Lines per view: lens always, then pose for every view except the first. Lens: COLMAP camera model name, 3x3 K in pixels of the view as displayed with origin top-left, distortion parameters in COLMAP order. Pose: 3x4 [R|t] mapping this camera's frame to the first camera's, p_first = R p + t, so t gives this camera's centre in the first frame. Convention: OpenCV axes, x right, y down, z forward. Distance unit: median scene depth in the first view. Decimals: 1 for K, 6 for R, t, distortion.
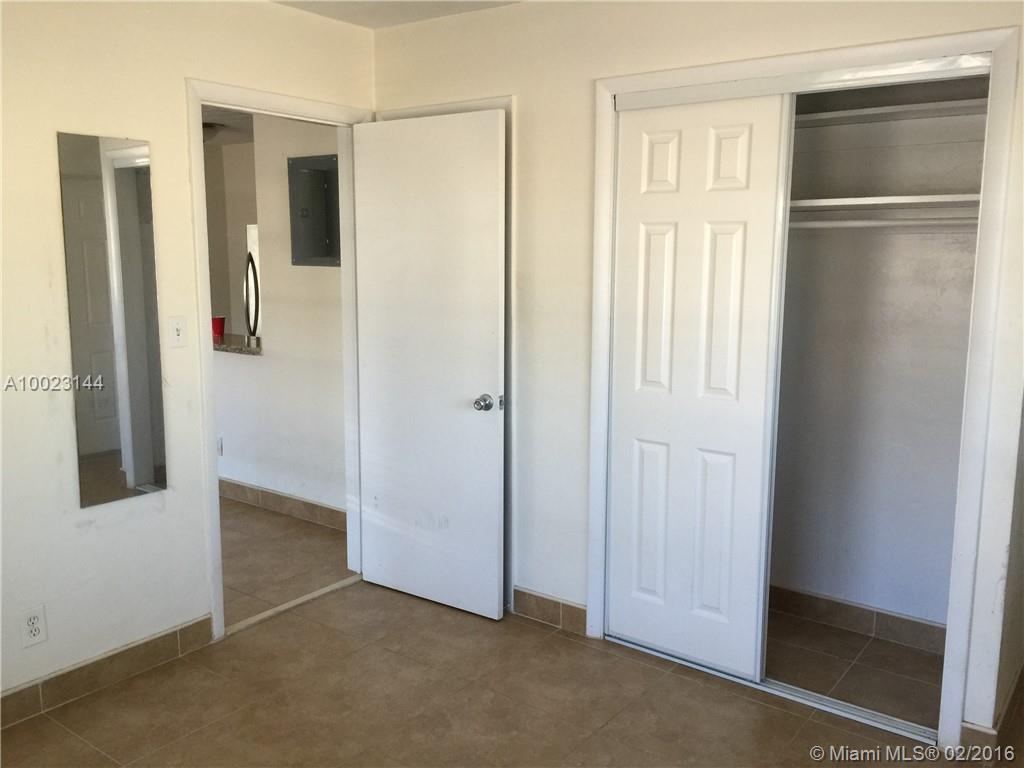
lens RADIAL K [[870.2, 0, 505.2], [0, 870.2, 382.0], [0, 0, 1]] dist [0.060121, -0.095532]
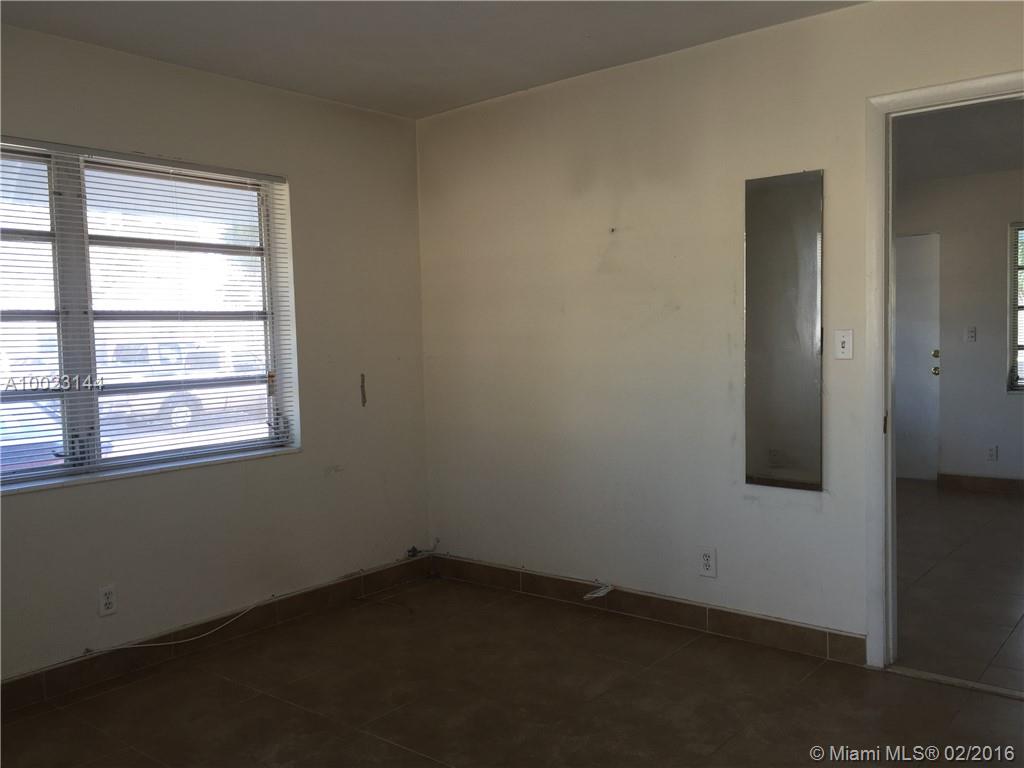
lens RADIAL K [[870.2, 0, 505.2], [0, 870.2, 382.0], [0, 0, 1]] dist [0.060121, -0.095532]
pose [[-0.043382, 0.056034, -0.997486, 0.704118], [-0.129903, 0.989633, 0.061243, -0.025288], [0.990577, 0.132234, -0.035654, 0.662871]]
